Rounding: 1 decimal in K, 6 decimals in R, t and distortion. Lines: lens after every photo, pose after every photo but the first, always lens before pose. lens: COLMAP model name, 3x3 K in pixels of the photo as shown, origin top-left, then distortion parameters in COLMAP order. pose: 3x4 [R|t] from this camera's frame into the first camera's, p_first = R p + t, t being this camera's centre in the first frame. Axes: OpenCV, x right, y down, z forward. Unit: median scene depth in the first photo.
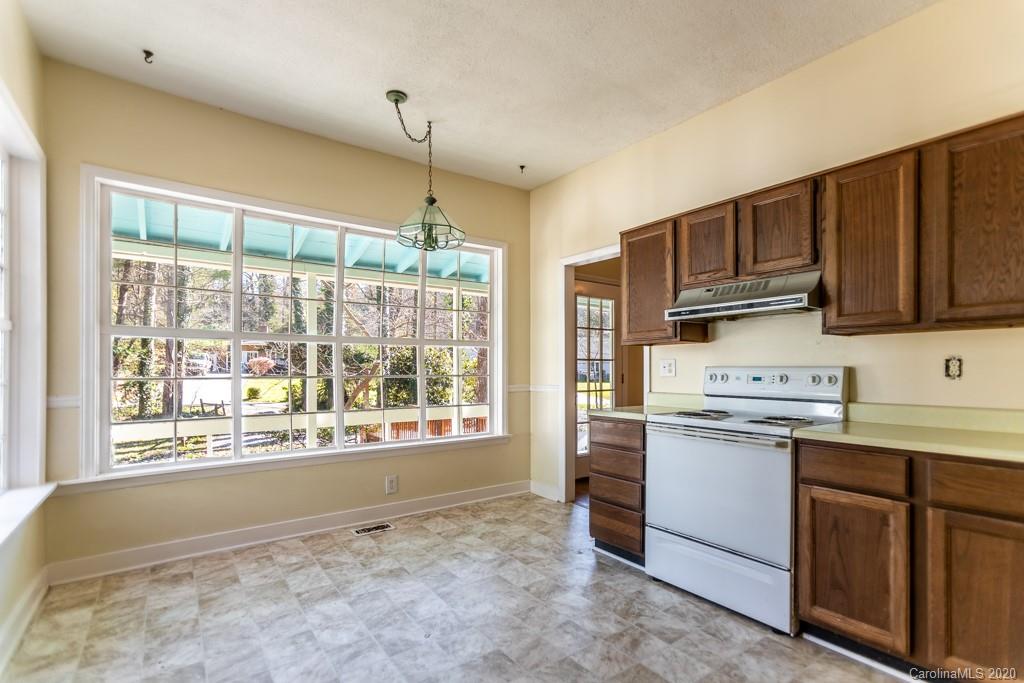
lens RADIAL K [[479.3, 0, 516.9], [0, 479.3, 369.7], [0, 0, 1]] dist [-0.009729, 0.008396]
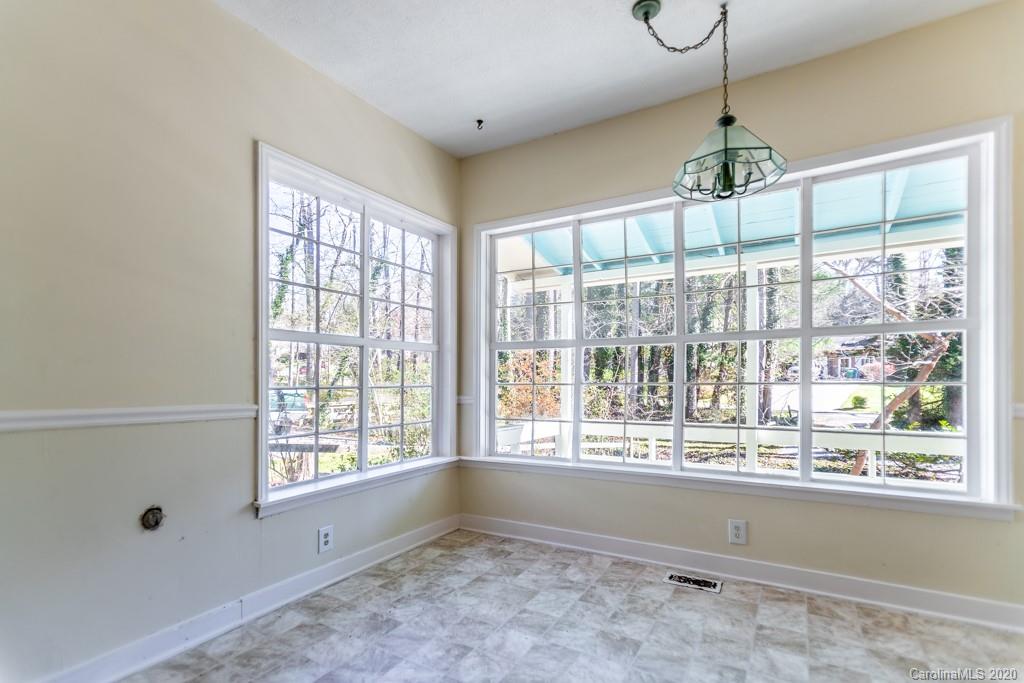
lens RADIAL K [[479.3, 0, 517.7], [0, 479.3, 376.6], [0, 0, 1]] dist [-0.009729, 0.008396]
pose [[0.394557, -0.005461, -0.918855, 0.284640], [0.005243, 0.999979, -0.003692, 0.004071], [0.918857, -0.003361, 0.394577, 0.418980]]
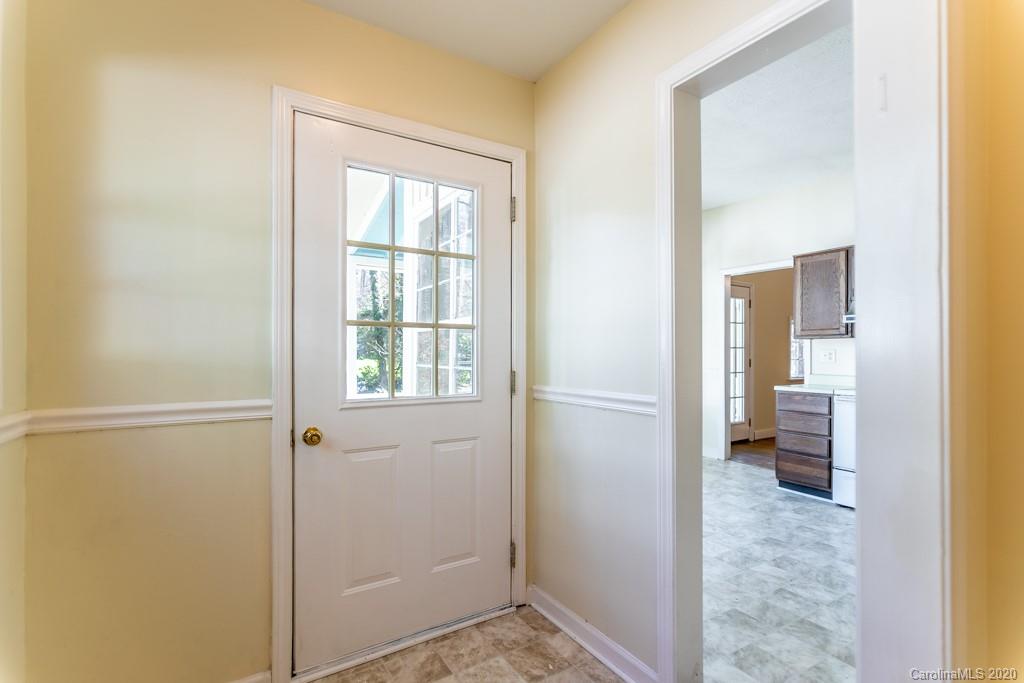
lens RADIAL K [[479.3, 0, 512.1], [0, 479.3, 343.0], [0, 0, 1]] dist [-0.009729, 0.008396]
pose [[0.998517, 0.012788, -0.052925, -0.761354], [-0.013693, 0.999766, -0.016772, -0.009361], [0.052698, 0.017472, 0.998458, -0.581871]]
